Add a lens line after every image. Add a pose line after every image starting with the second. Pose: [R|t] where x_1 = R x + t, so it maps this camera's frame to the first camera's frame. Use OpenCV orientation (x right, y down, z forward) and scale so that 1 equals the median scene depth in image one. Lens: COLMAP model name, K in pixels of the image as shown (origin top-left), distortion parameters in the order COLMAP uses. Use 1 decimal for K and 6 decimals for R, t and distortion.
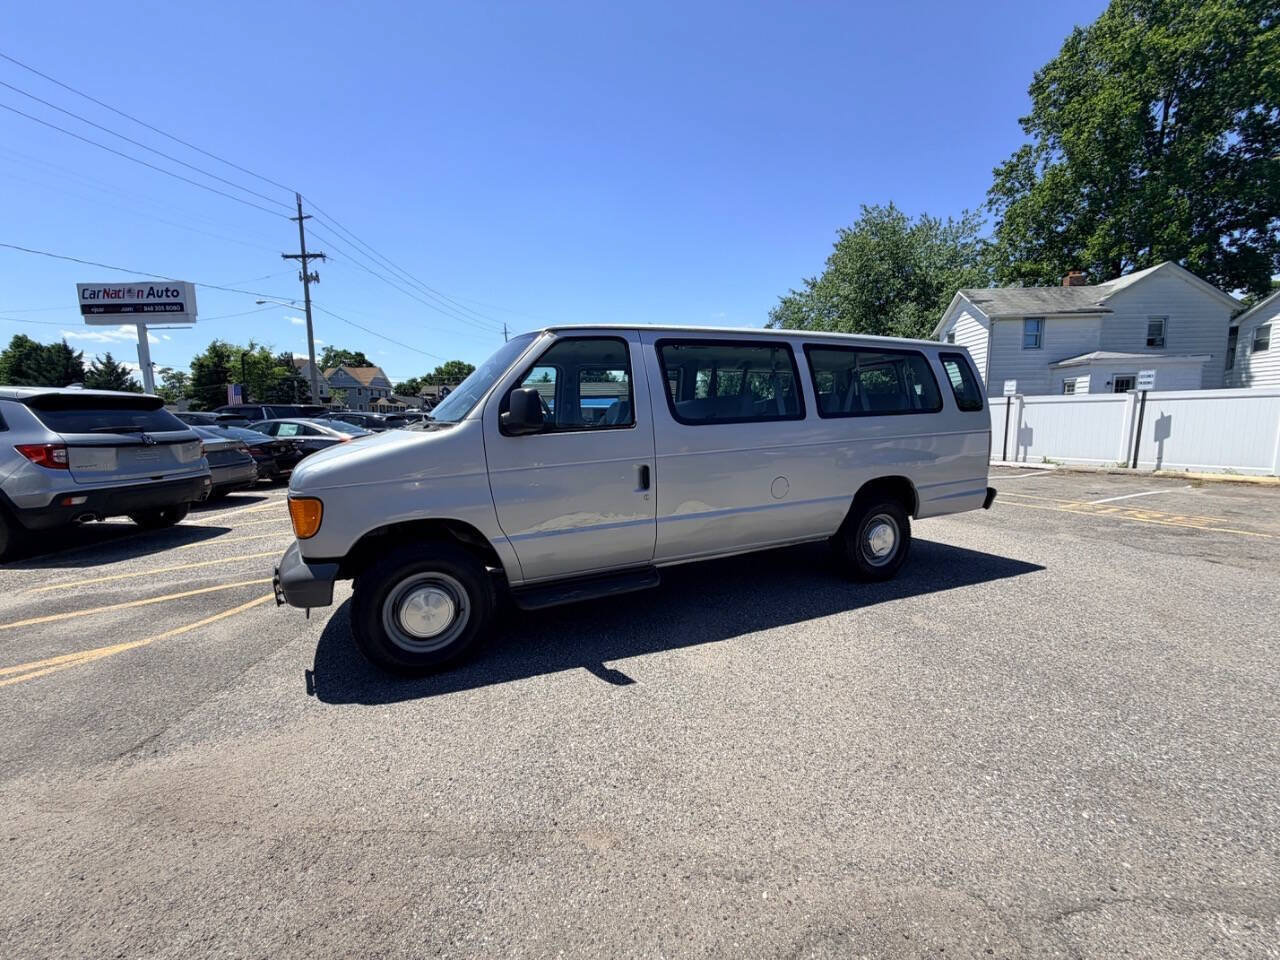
lens RADIAL K [[507.6, 0, 638.2], [0, 507.6, 483.3], [0, 0, 1]] dist [0.000007, -0.000142]
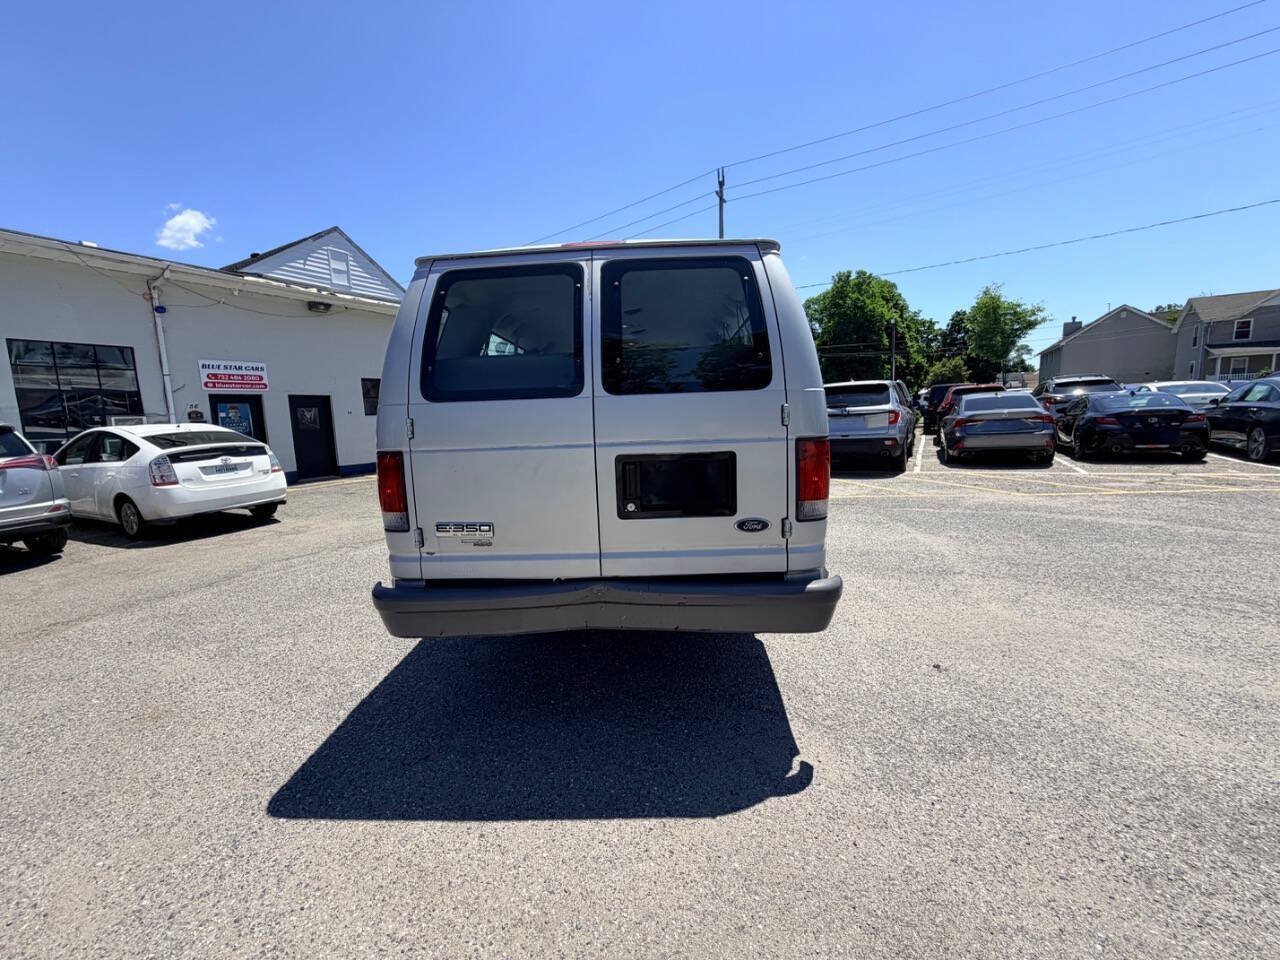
lens RADIAL K [[507.6, 0, 639.1], [0, 507.6, 483.3], [0, 0, 1]] dist [0.000007, -0.000142]
pose [[-0.448975, 0.149657, -0.880922, 0.605330], [-0.061819, 0.978310, 0.197709, -0.108073], [0.891403, 0.143224, -0.429985, 0.856641]]
